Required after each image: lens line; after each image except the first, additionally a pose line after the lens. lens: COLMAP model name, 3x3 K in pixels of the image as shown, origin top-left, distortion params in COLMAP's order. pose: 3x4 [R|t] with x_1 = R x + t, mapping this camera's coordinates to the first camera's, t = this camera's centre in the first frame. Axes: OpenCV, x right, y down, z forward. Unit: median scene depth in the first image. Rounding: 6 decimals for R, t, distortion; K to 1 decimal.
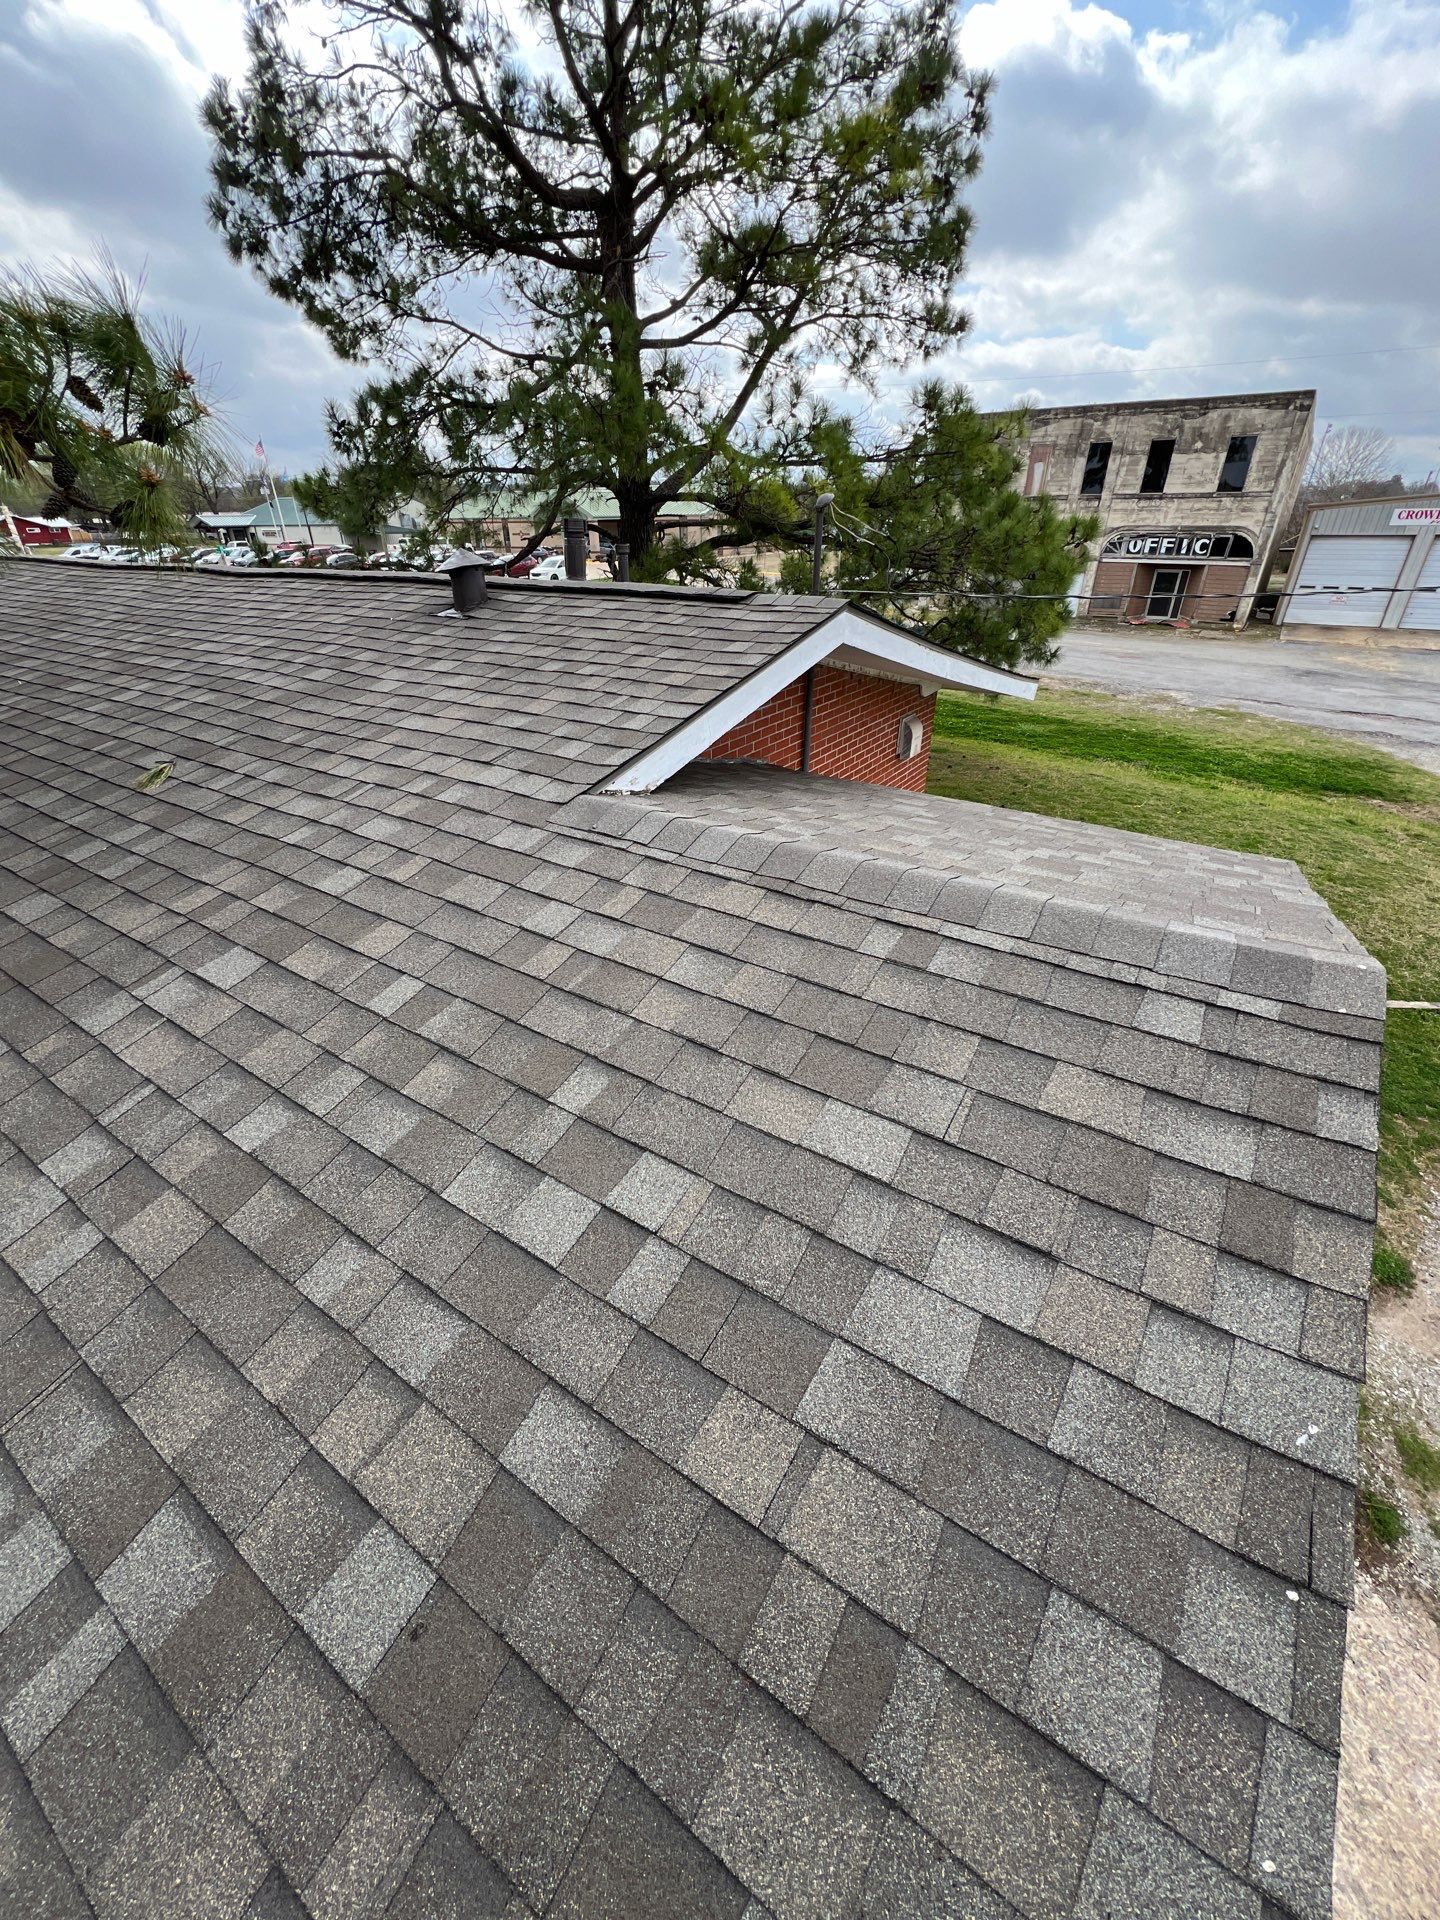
lens RADIAL K [[773.2, 0, 717.9], [0, 773.2, 959.1], [0, 0, 1]] dist [0.001056, -0.000419]
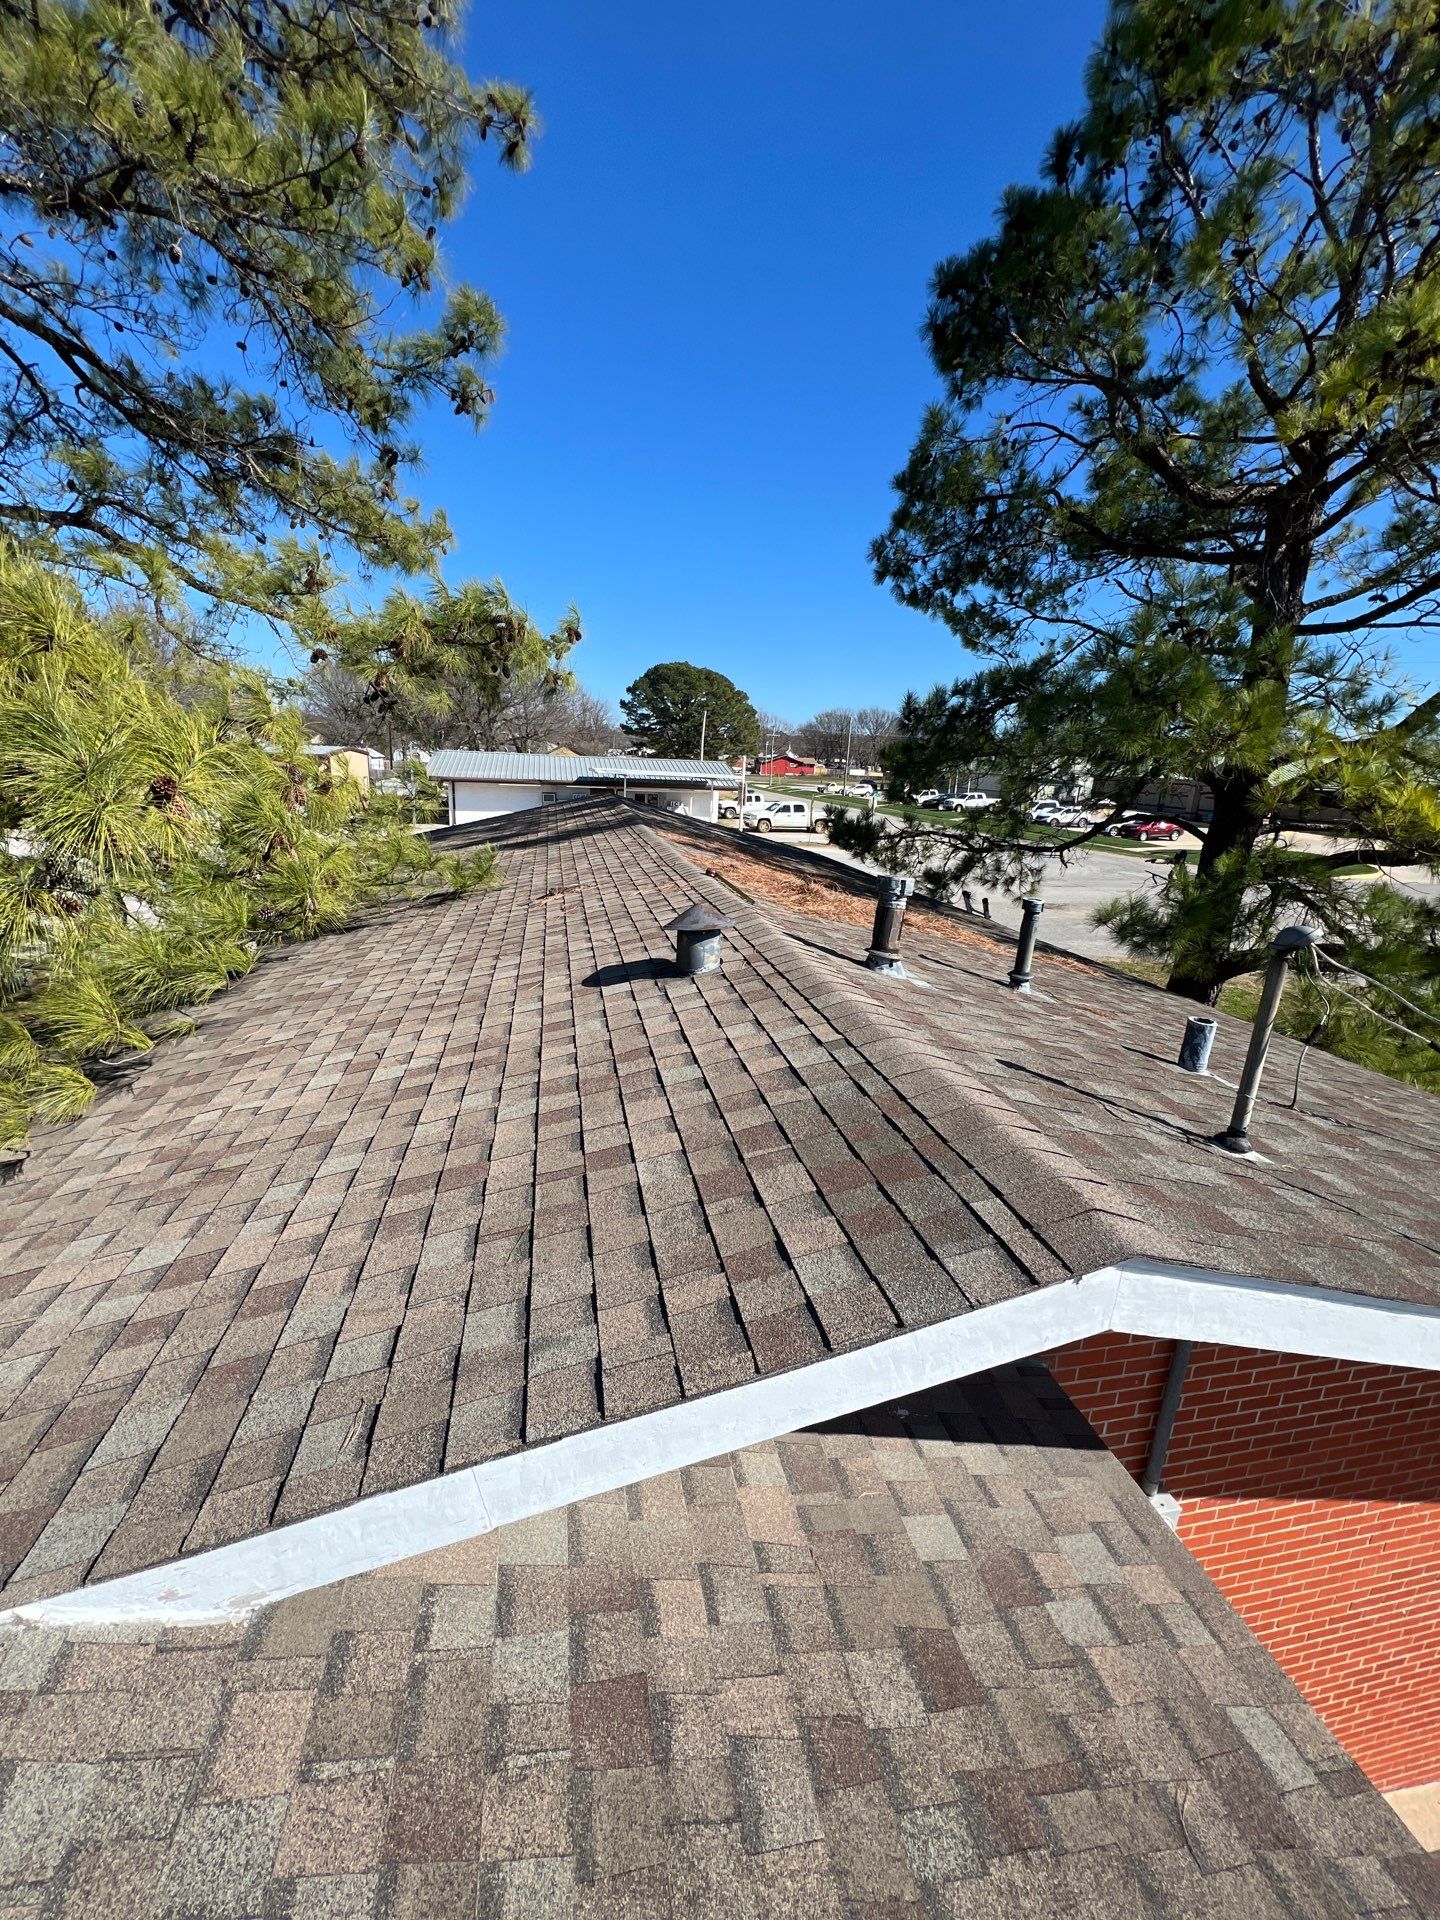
lens RADIAL K [[773.2, 0, 713.3], [0, 773.2, 959.1], [0, 0, 1]] dist [0.001056, -0.000419]
pose [[0.716447, 0.216753, -0.663115, 0.090125], [-0.388077, 0.913699, -0.120627, -0.171639], [0.579741, 0.343763, 0.738734, 0.197943]]
